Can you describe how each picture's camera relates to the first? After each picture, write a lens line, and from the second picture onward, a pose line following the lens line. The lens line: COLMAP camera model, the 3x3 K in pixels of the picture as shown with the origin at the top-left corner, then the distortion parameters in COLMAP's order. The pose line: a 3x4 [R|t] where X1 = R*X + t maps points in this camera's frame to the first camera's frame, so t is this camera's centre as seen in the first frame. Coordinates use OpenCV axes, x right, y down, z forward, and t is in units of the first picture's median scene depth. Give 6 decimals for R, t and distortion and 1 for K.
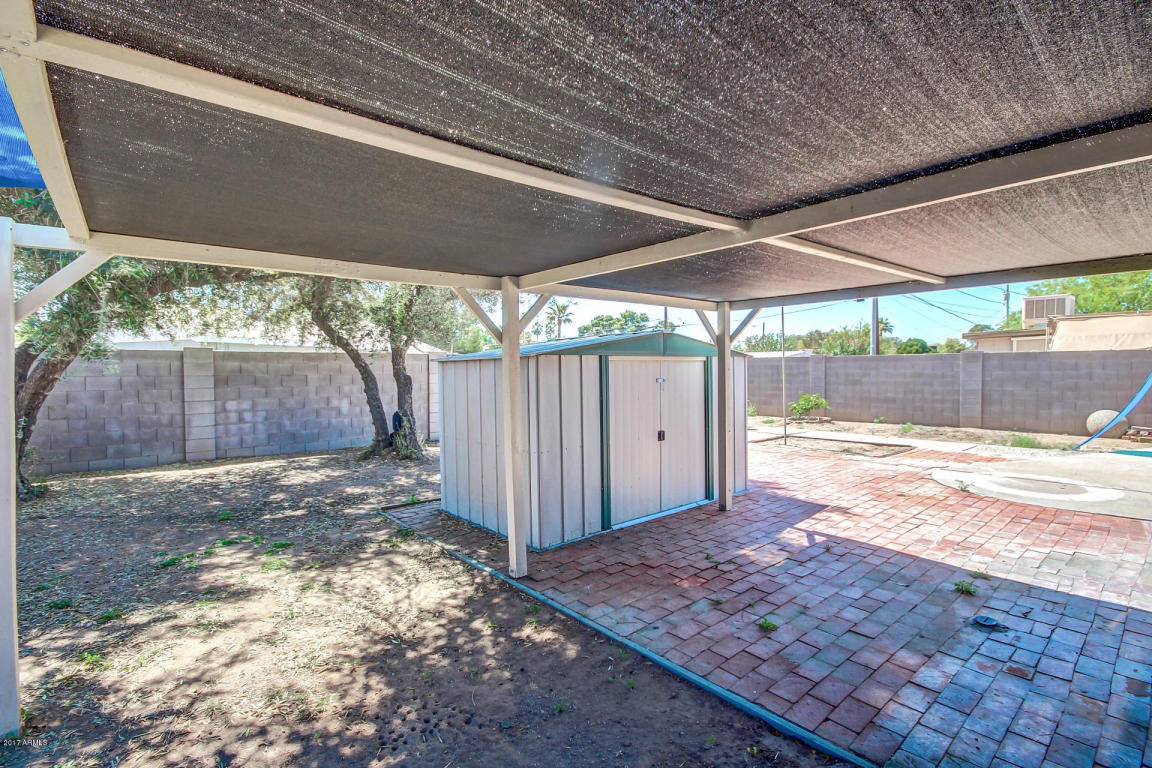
lens RADIAL K [[529.0, 0, 577.1], [0, 529.0, 380.4], [0, 0, 1]] dist [0.004999, -0.001237]
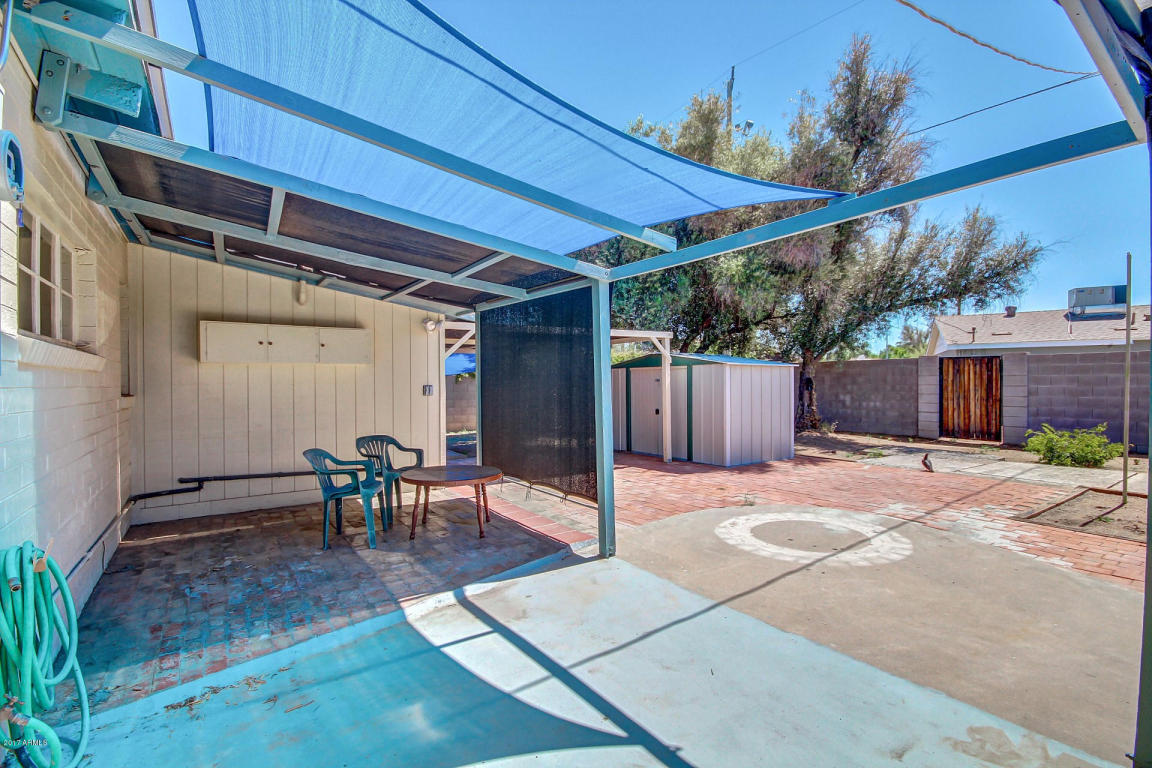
lens RADIAL K [[529.0, 0, 577.1], [0, 529.0, 383.1], [0, 0, 1]] dist [0.004999, -0.001237]
pose [[-0.115044, 0.013350, -0.993271, 0.790115], [-0.010665, 0.999835, 0.014674, -0.006009], [0.993303, 0.012281, -0.114883, 0.379926]]
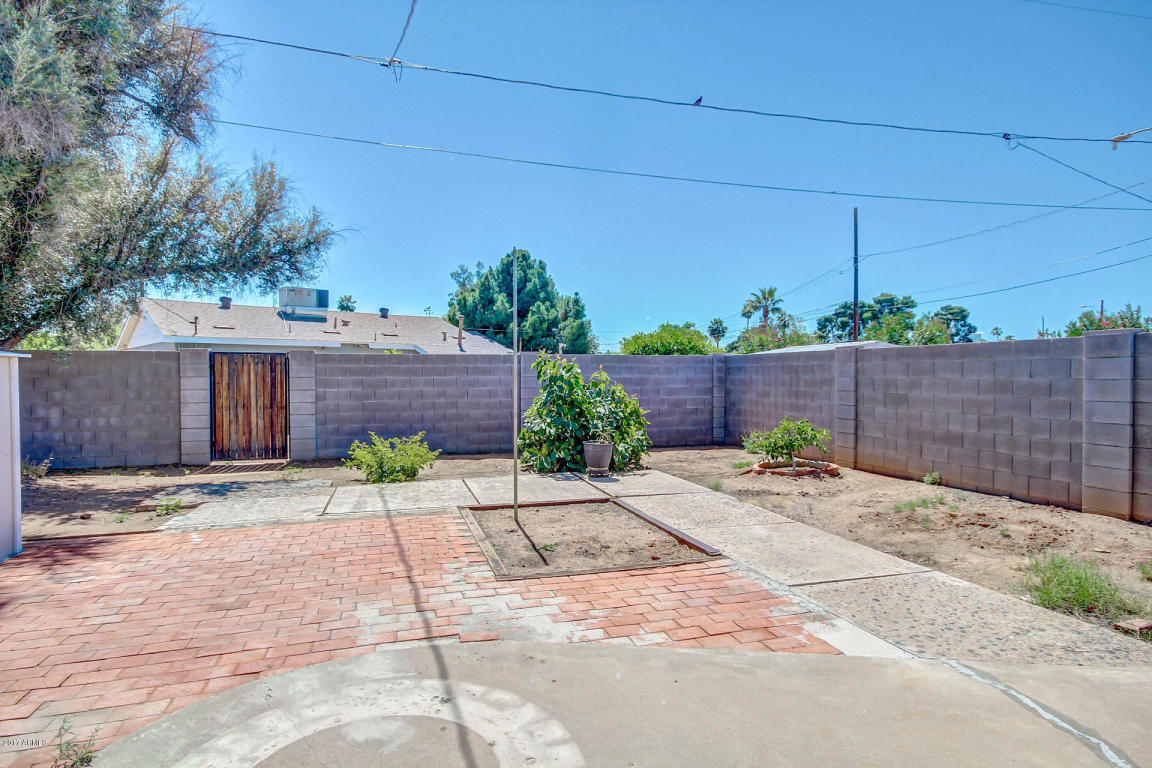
lens RADIAL K [[621.5, 0, 576.9], [0, 621.5, 378.4], [0, 0, 1]] dist [0.007160, 0.000650]
pose [[0.913605, 0.006821, -0.406545, 0.541822], [-0.011795, 0.999883, -0.009730, -0.008041], [0.406431, 0.013685, 0.913579, 0.367525]]
